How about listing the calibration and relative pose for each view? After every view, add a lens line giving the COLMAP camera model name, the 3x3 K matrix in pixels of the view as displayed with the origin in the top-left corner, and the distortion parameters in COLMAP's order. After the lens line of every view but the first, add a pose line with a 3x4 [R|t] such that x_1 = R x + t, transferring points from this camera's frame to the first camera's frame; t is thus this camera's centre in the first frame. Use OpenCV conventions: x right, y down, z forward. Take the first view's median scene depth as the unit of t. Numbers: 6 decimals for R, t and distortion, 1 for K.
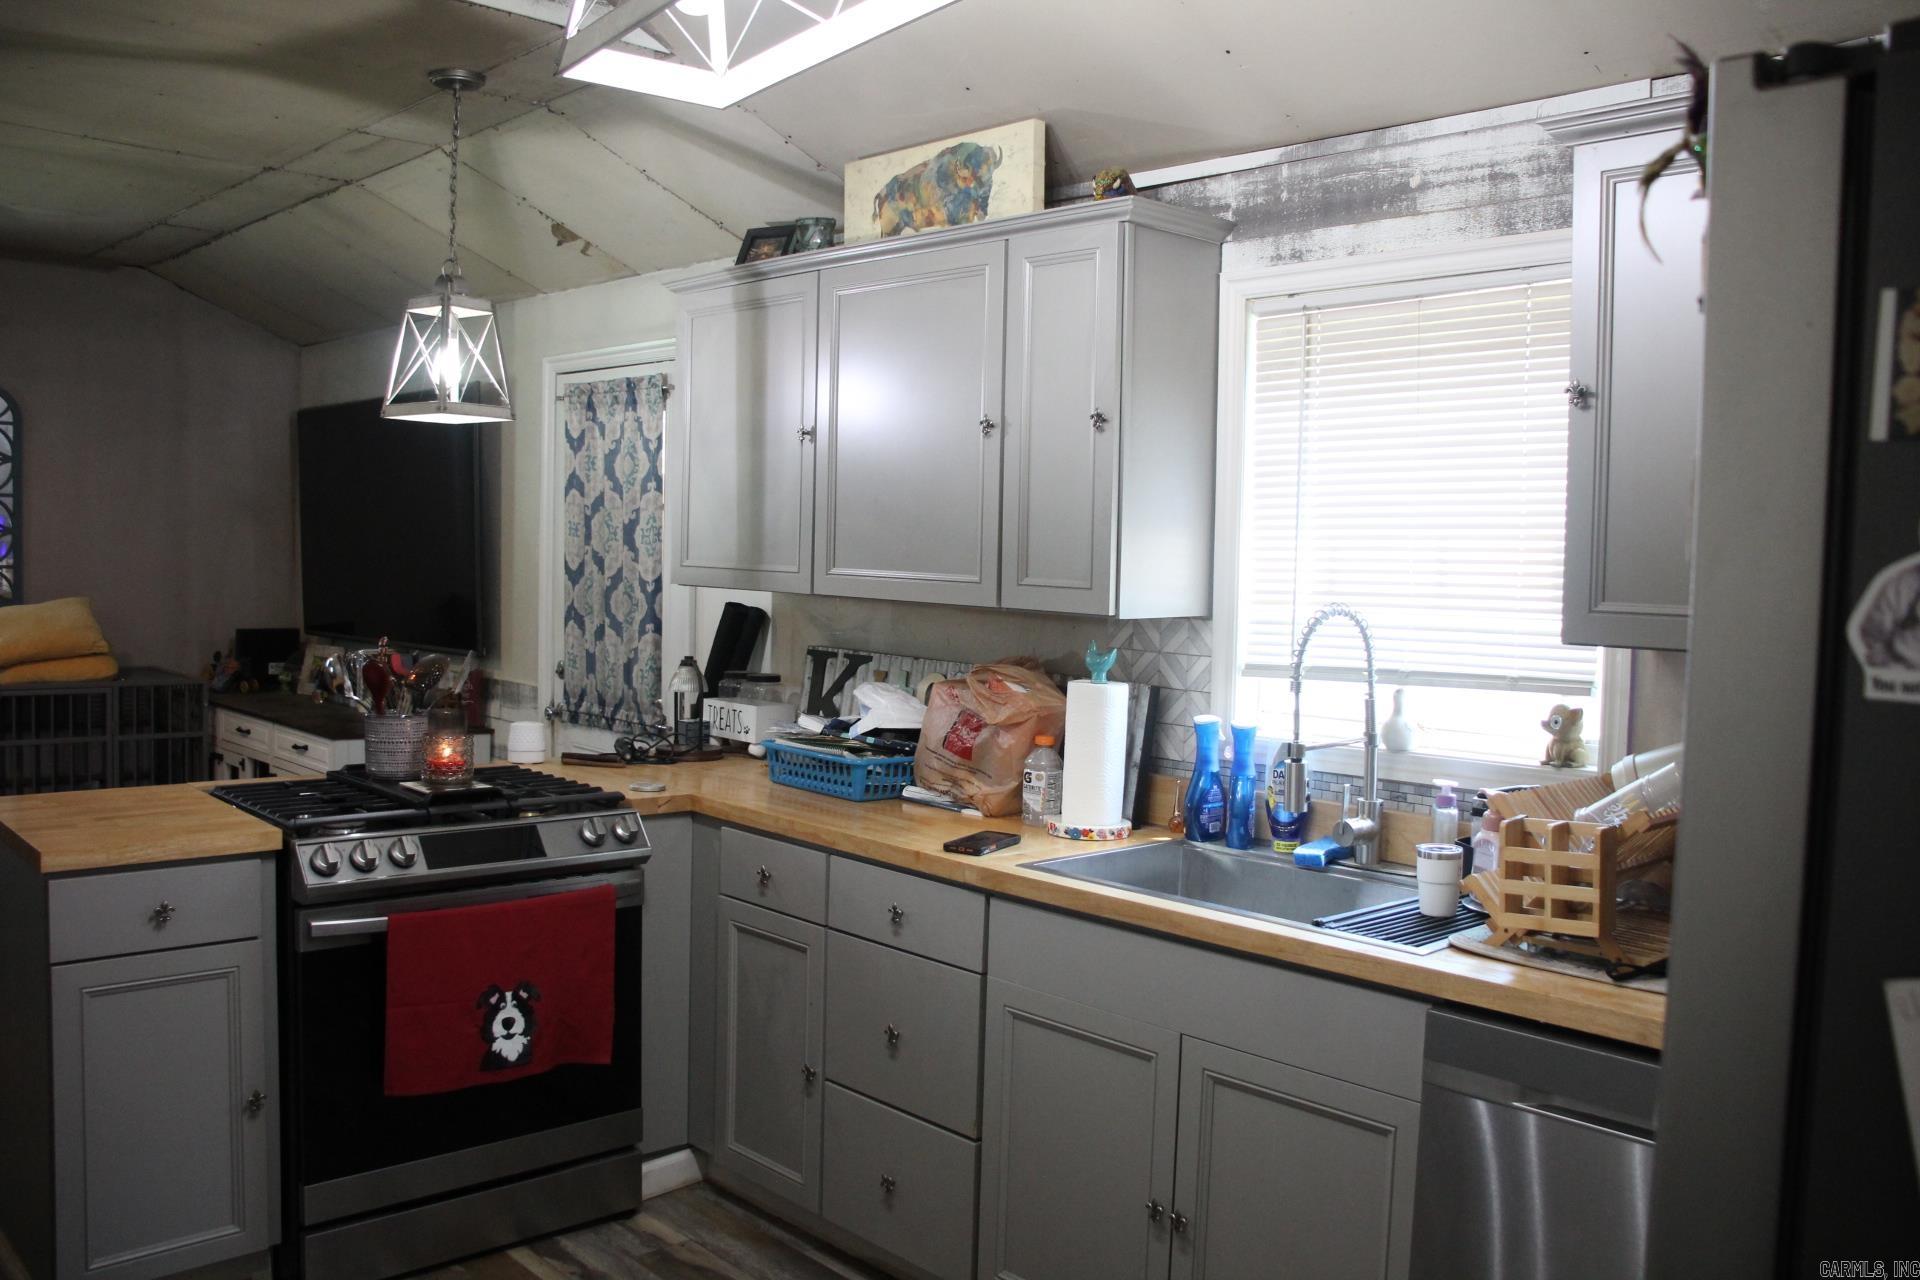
lens RADIAL K [[1590.7, 0, 958.2], [0, 1590.7, 643.5], [0, 0, 1]] dist [-0.175183, 0.147775]
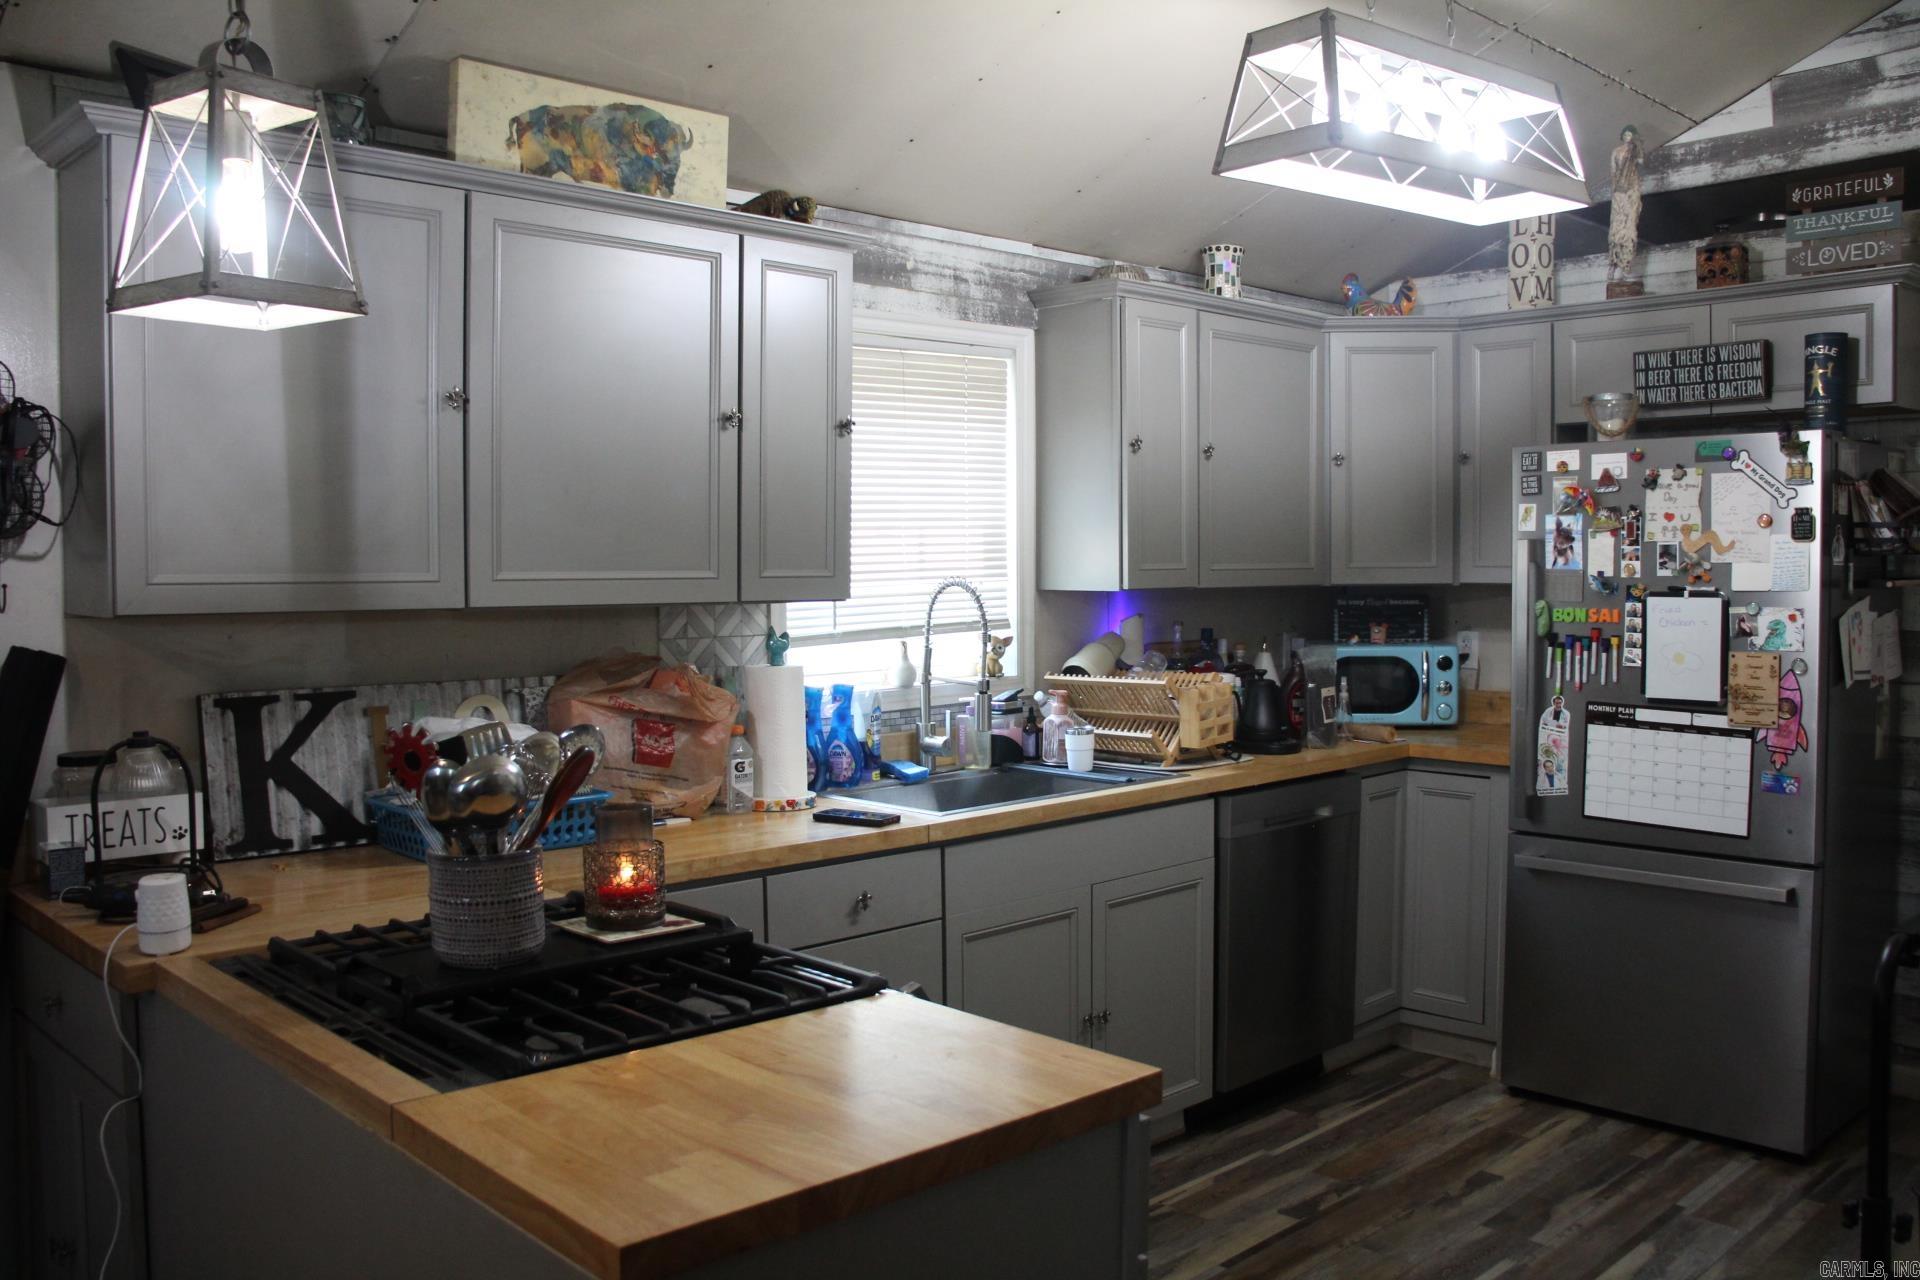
lens RADIAL K [[1590.7, 0, 956.8], [0, 1590.7, 628.5], [0, 0, 1]] dist [-0.175183, 0.147775]
pose [[-0.014911, -0.070107, 0.997428, -0.892261], [0.065610, 0.995321, 0.070939, -0.061981], [-0.997734, 0.066499, -0.010242, 0.802714]]
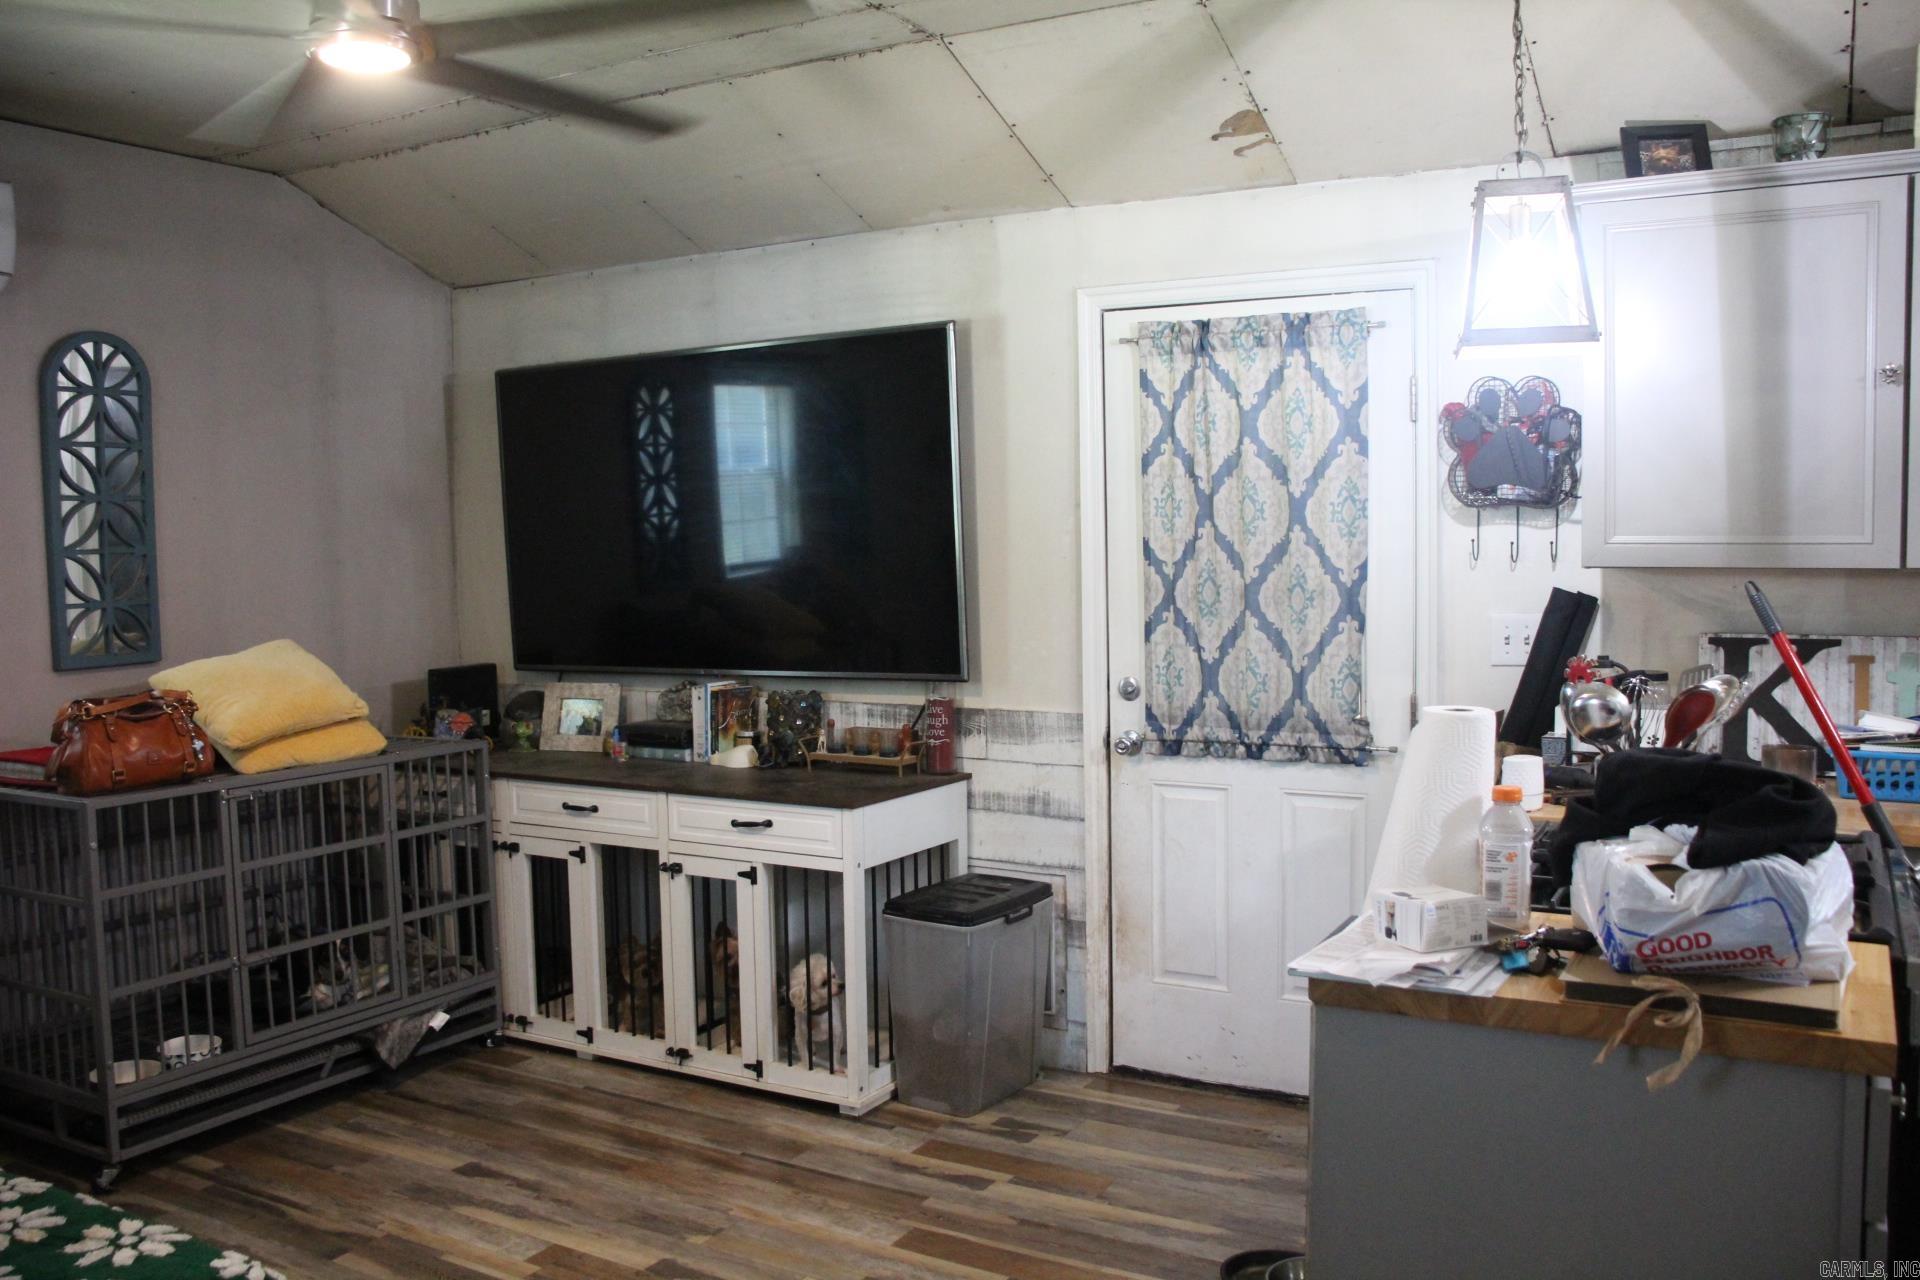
lens RADIAL K [[1590.7, 0, 961.1], [0, 1590.7, 639.0], [0, 0, 1]] dist [-0.175183, 0.147775]
pose [[0.953332, -0.064848, 0.294879, -0.833189], [0.062396, 0.997894, 0.017726, -0.040297], [-0.295407, 0.001500, 0.955370, 0.400025]]
